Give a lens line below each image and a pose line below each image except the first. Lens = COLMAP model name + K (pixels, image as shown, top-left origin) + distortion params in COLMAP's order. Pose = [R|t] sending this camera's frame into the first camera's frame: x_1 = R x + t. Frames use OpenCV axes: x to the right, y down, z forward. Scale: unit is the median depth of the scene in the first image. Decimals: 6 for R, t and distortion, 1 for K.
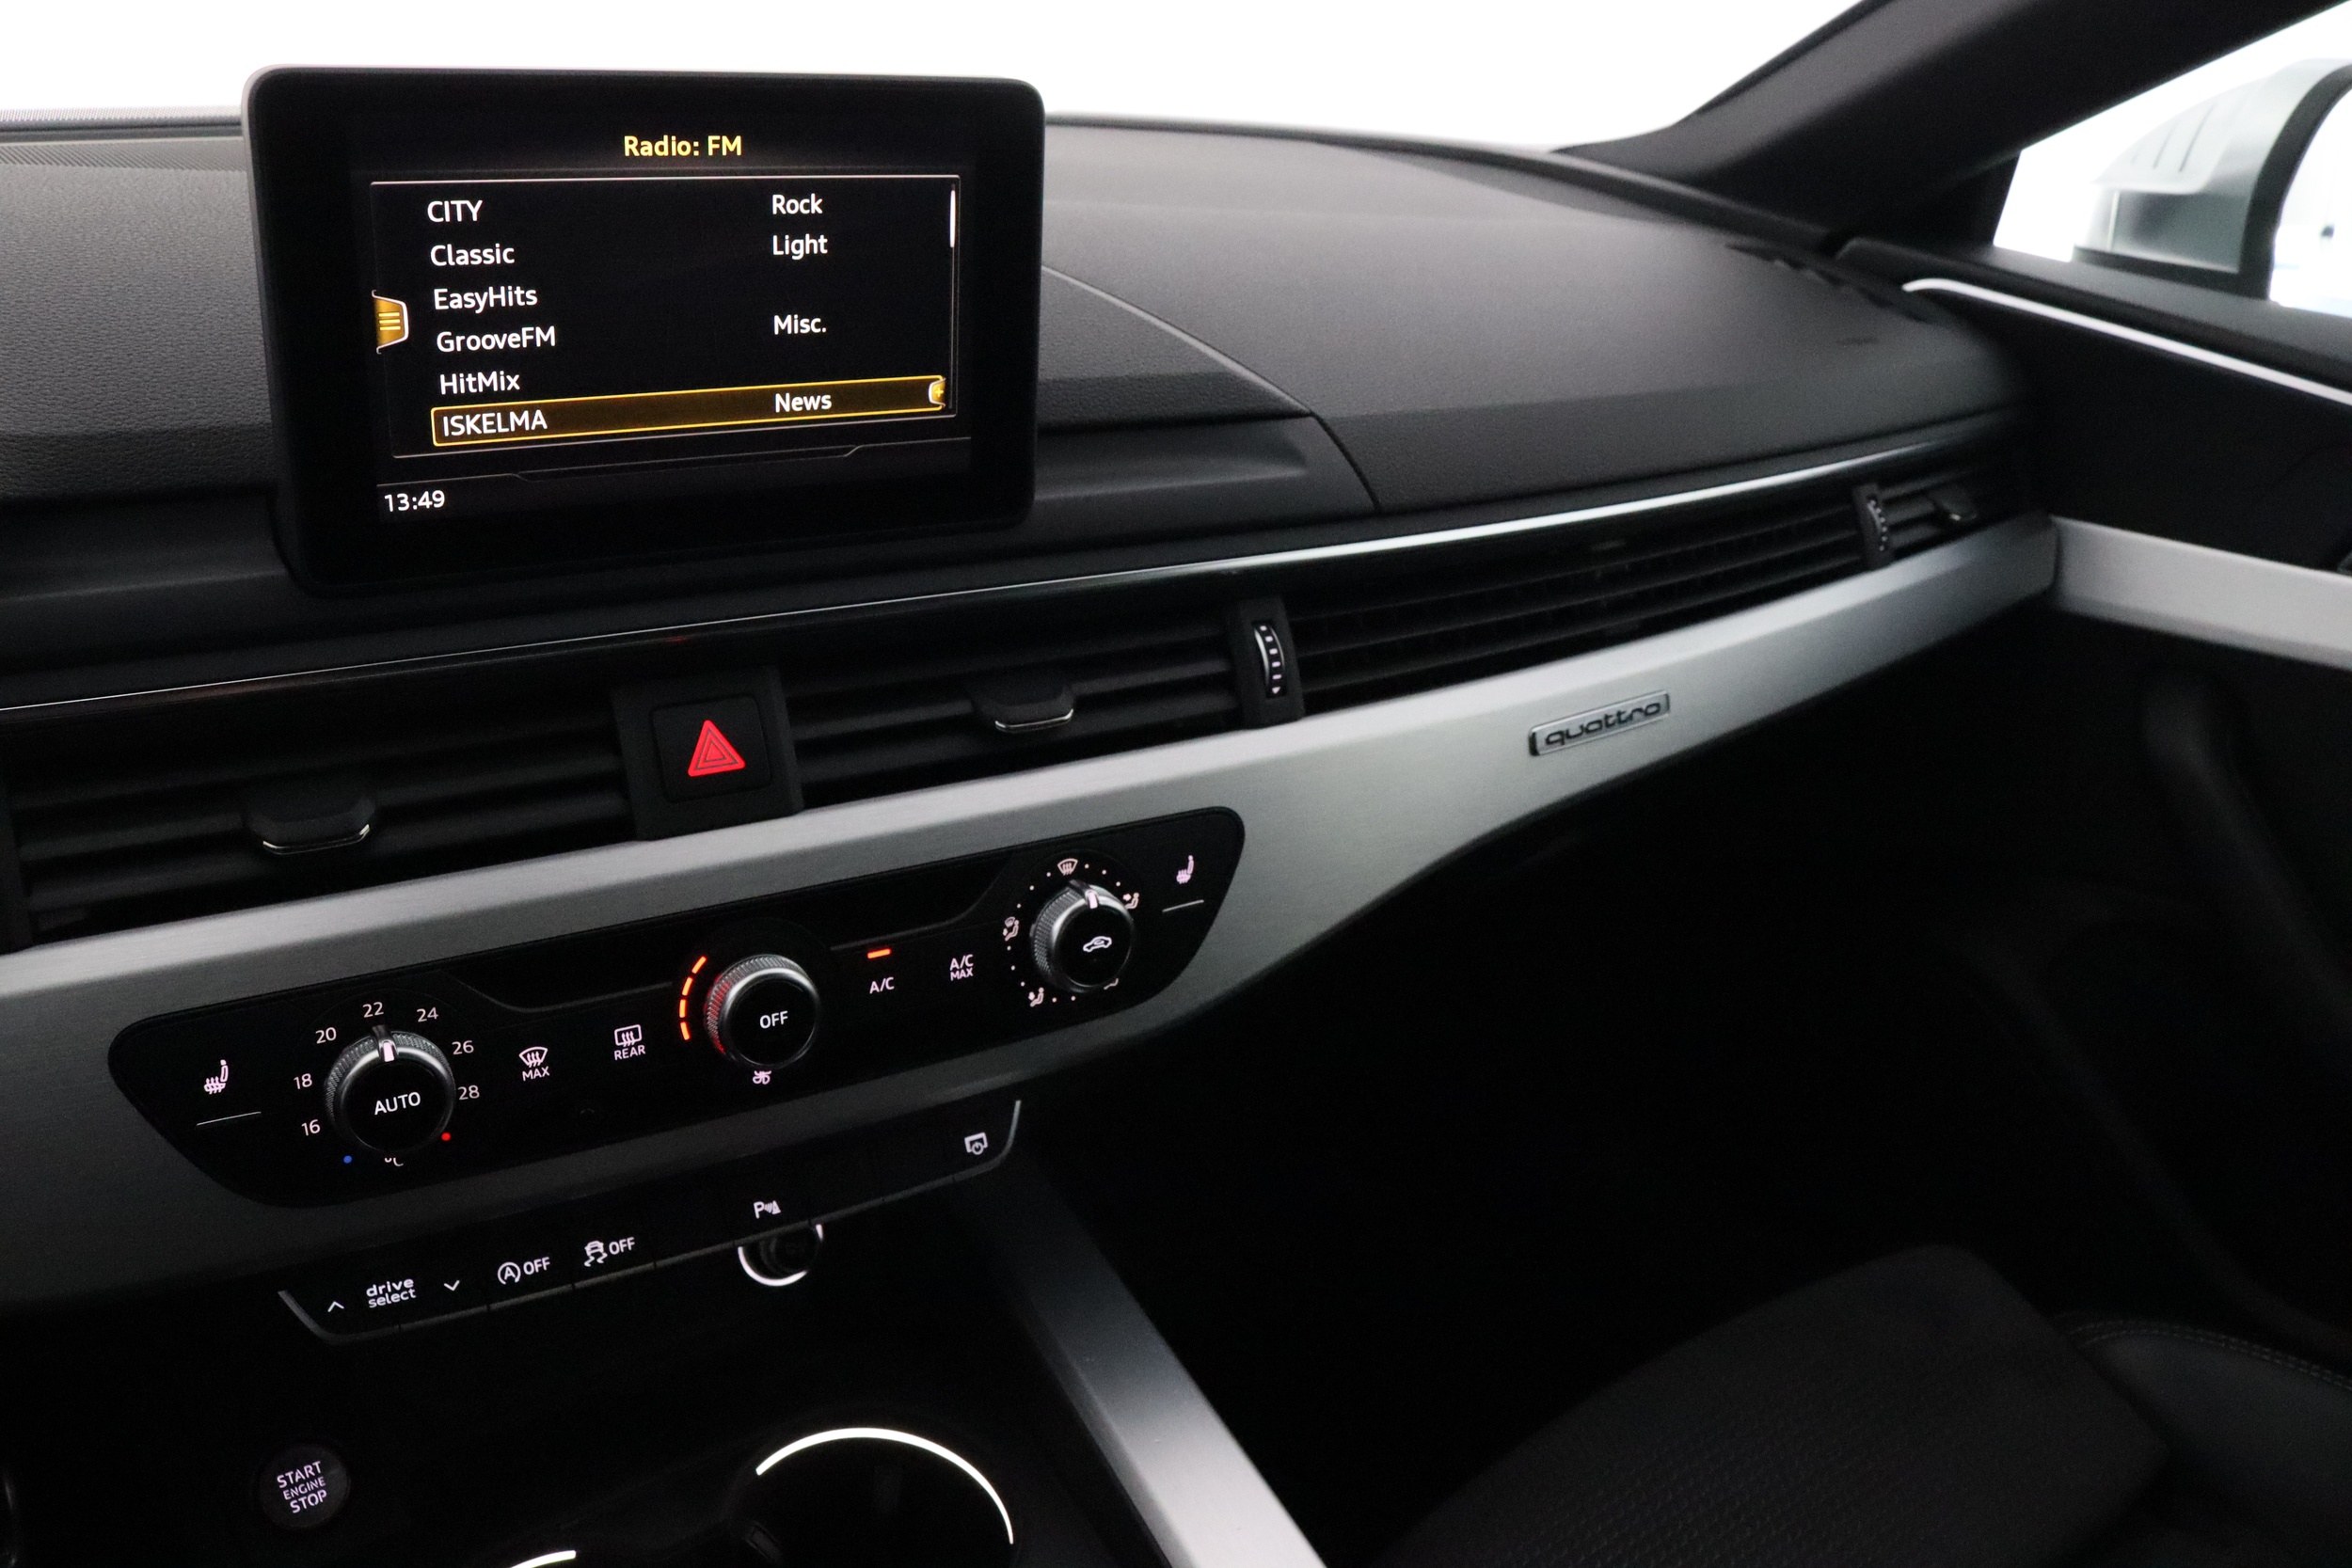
lens RADIAL K [[1912.2, 0, 1167.7], [0, 1912.2, 797.2], [0, 0, 1]] dist [-0.145651, 0.103003]
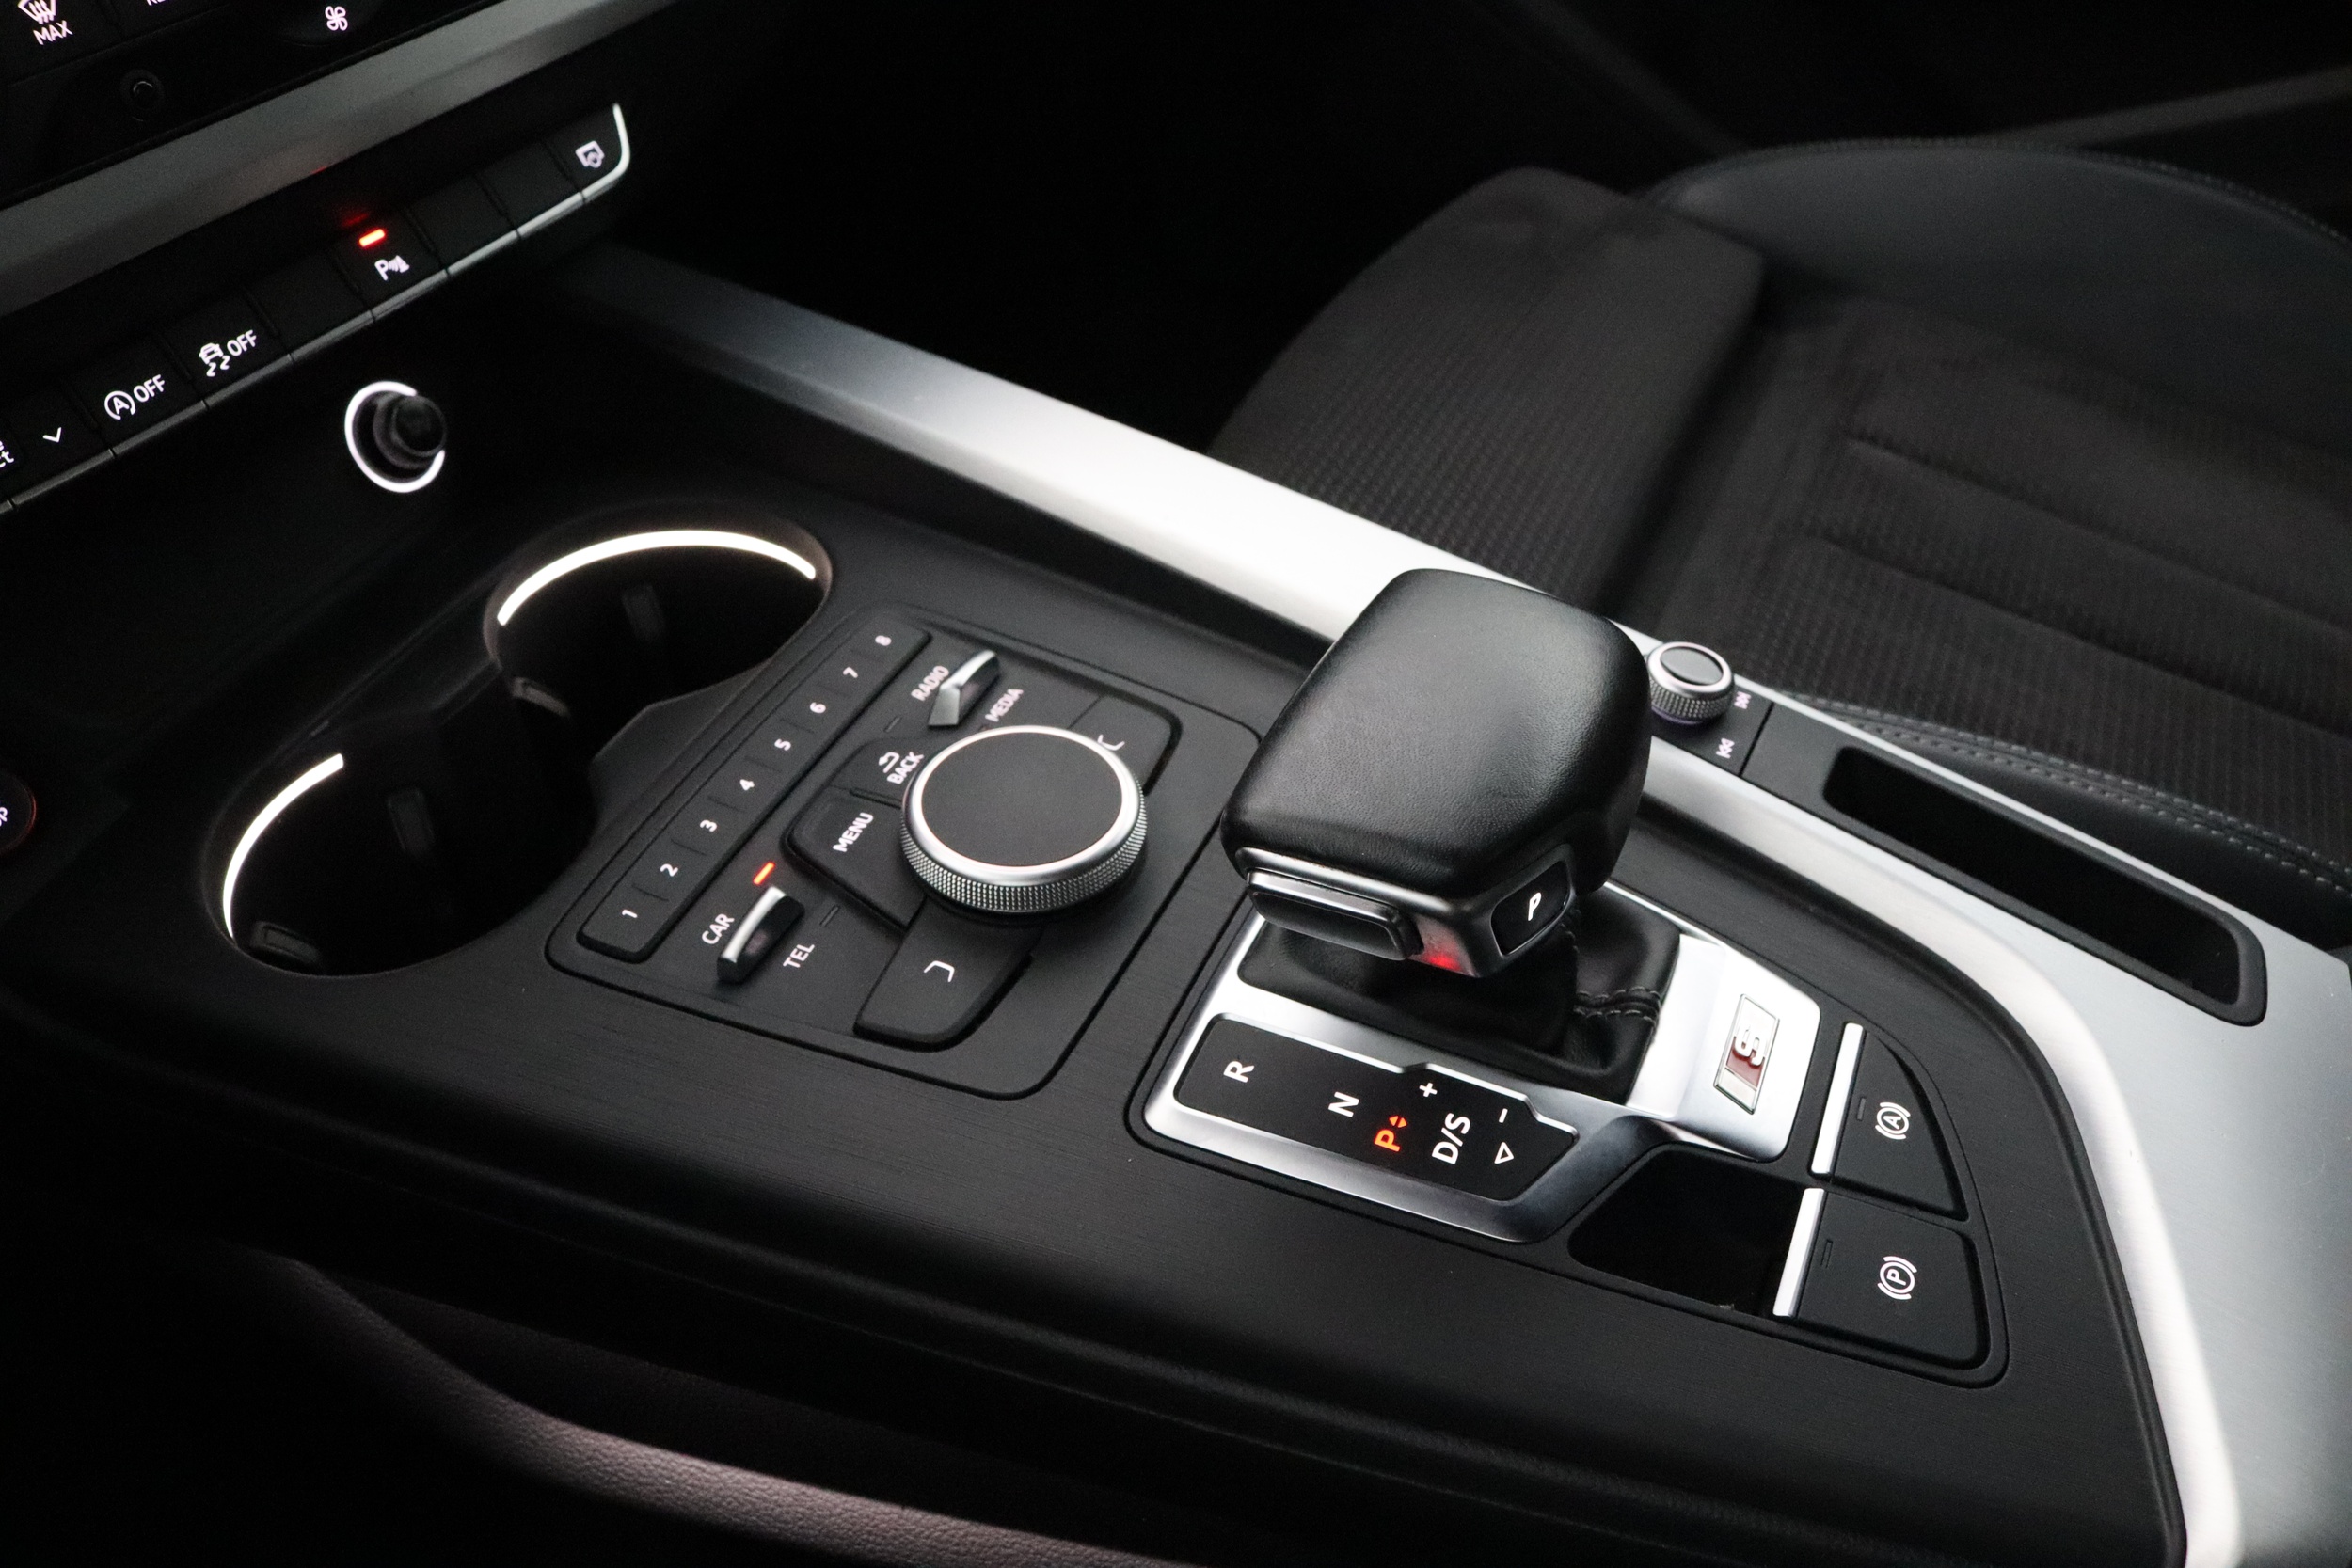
lens RADIAL K [[1912.2, 0, 1167.7], [0, 1912.2, 797.2], [0, 0, 1]] dist [-0.145651, 0.103003]
pose [[0.878776, -0.402411, 0.256551, -0.205049], [0.331184, 0.901287, 0.279283, 0.296946], [-0.343612, -0.160461, 0.925301, 0.098894]]
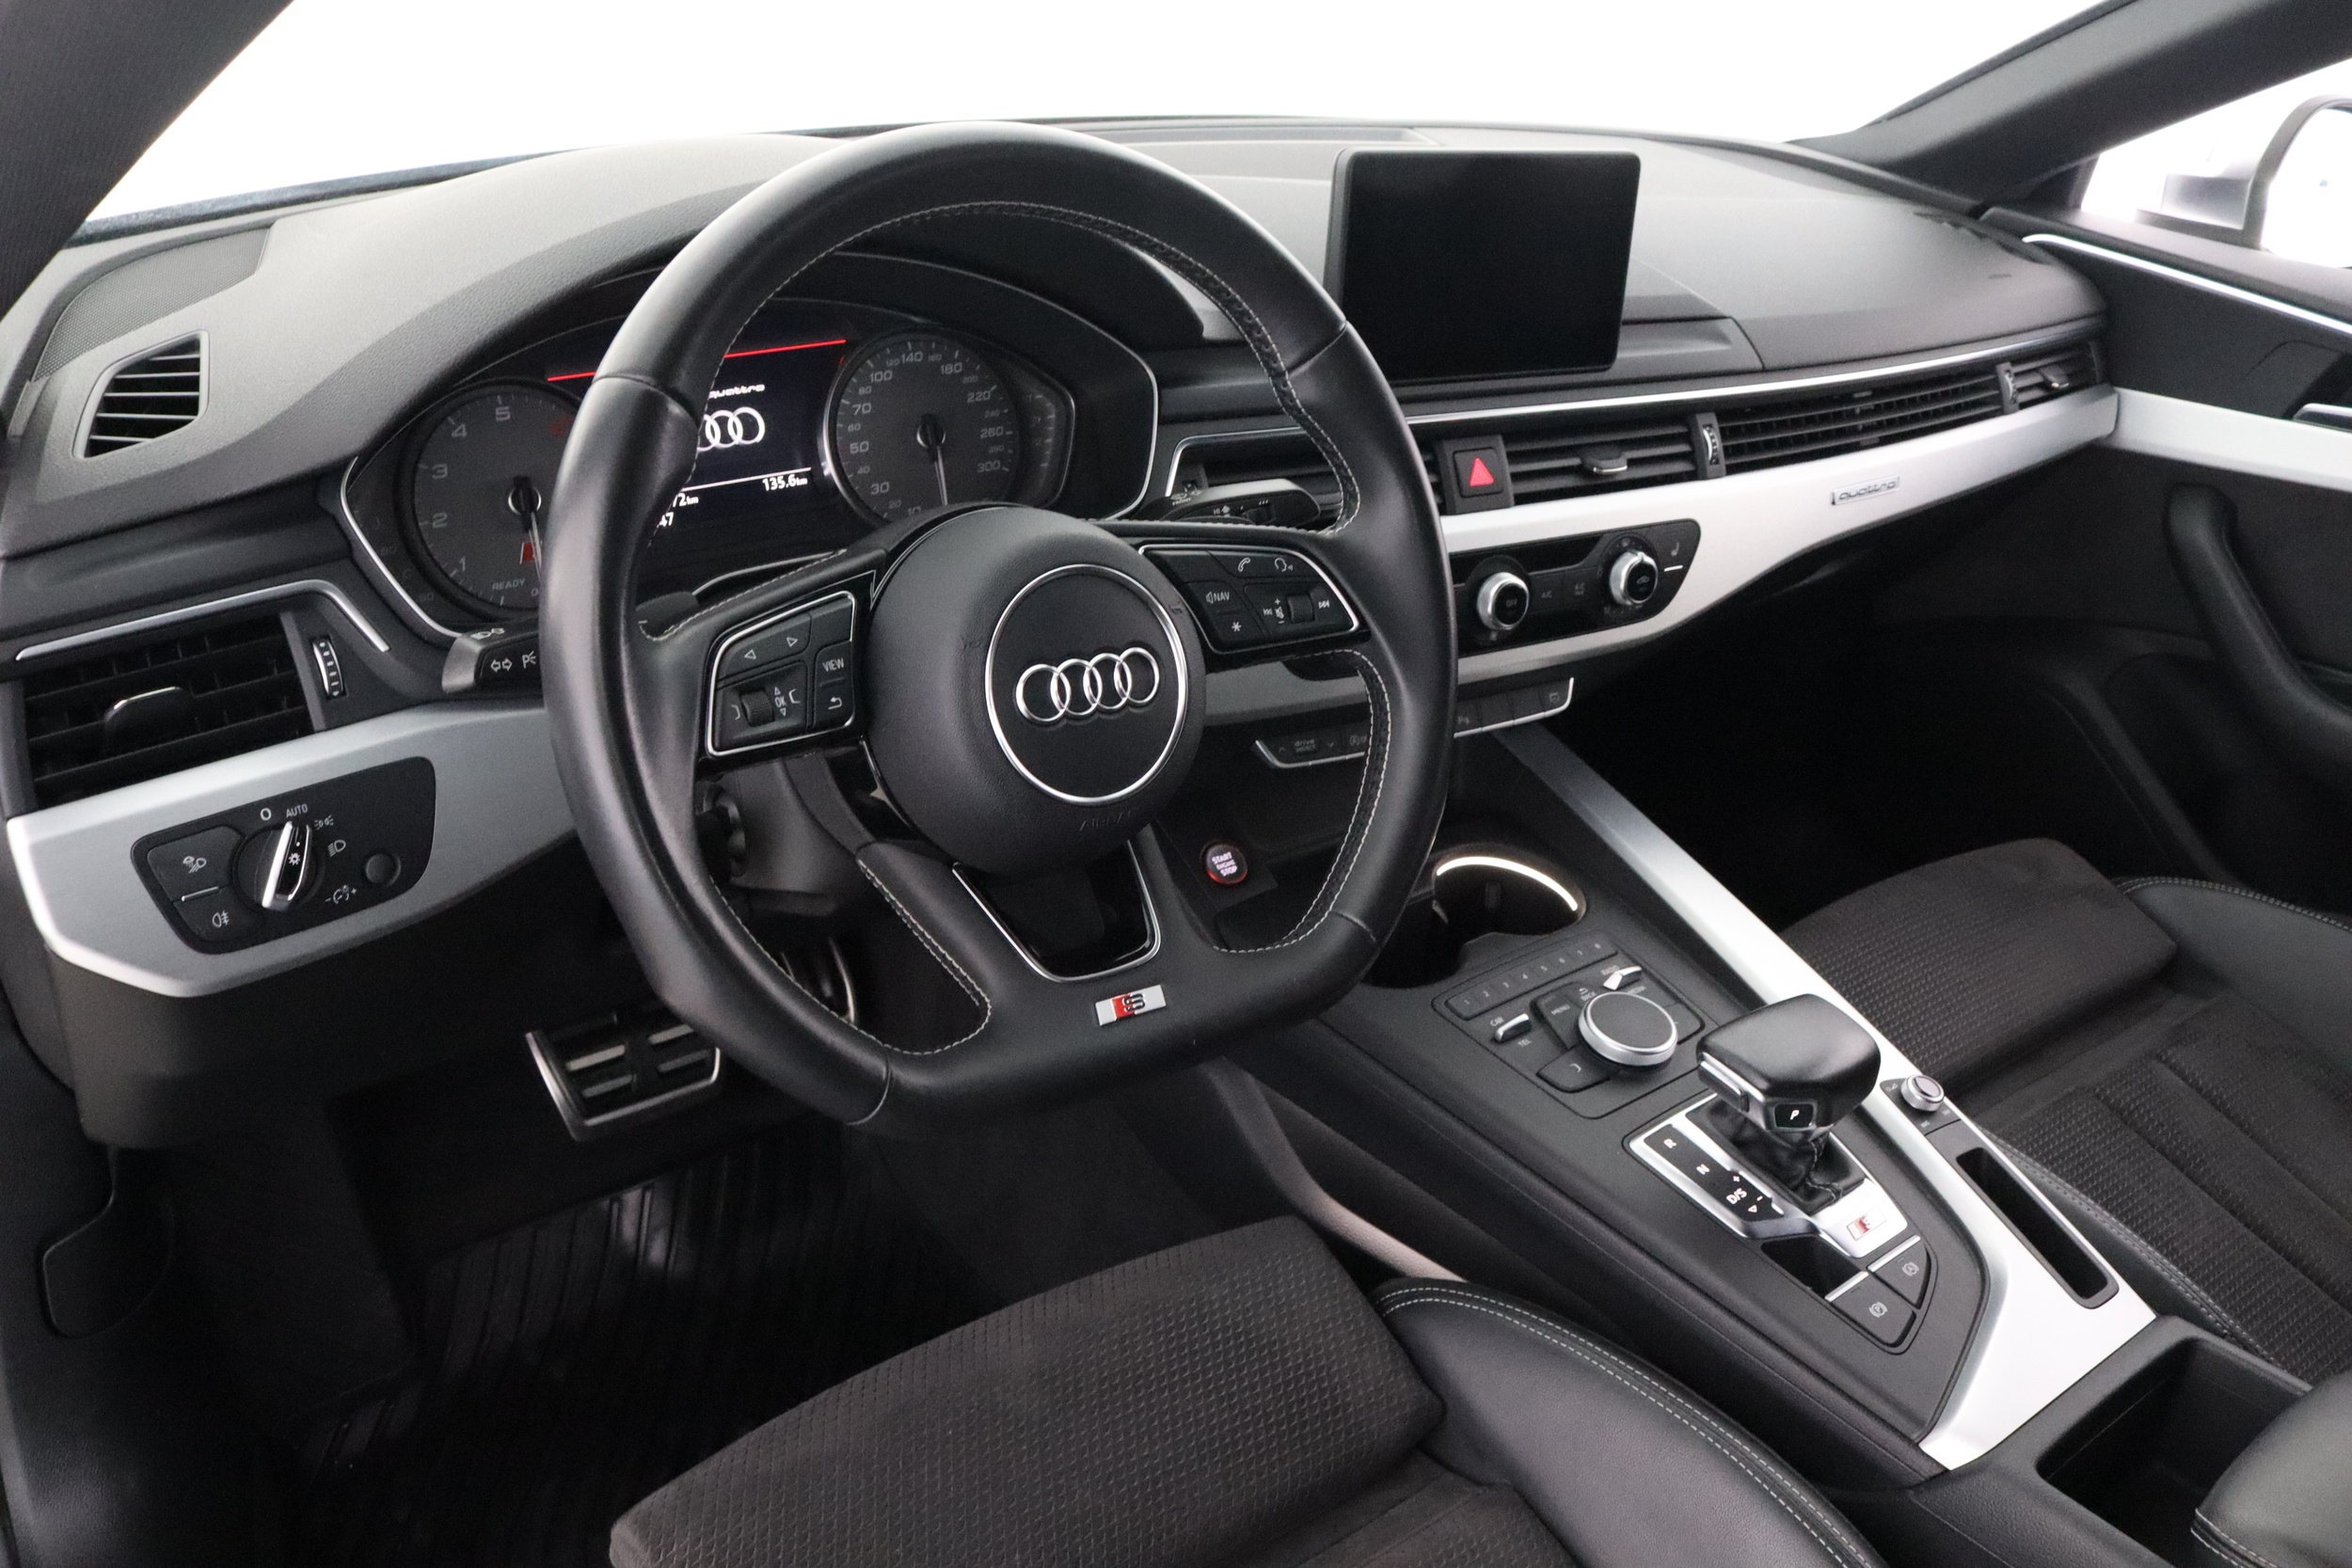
lens RADIAL K [[1912.2, 0, 1167.7], [0, 1912.2, 797.2], [0, 0, 1]] dist [-0.145651, 0.103003]
pose [[0.999757, 0.006625, -0.021008, -0.450844], [-0.005604, 0.998816, 0.048320, 0.193539], [0.021304, -0.048190, 0.998611, -0.921112]]
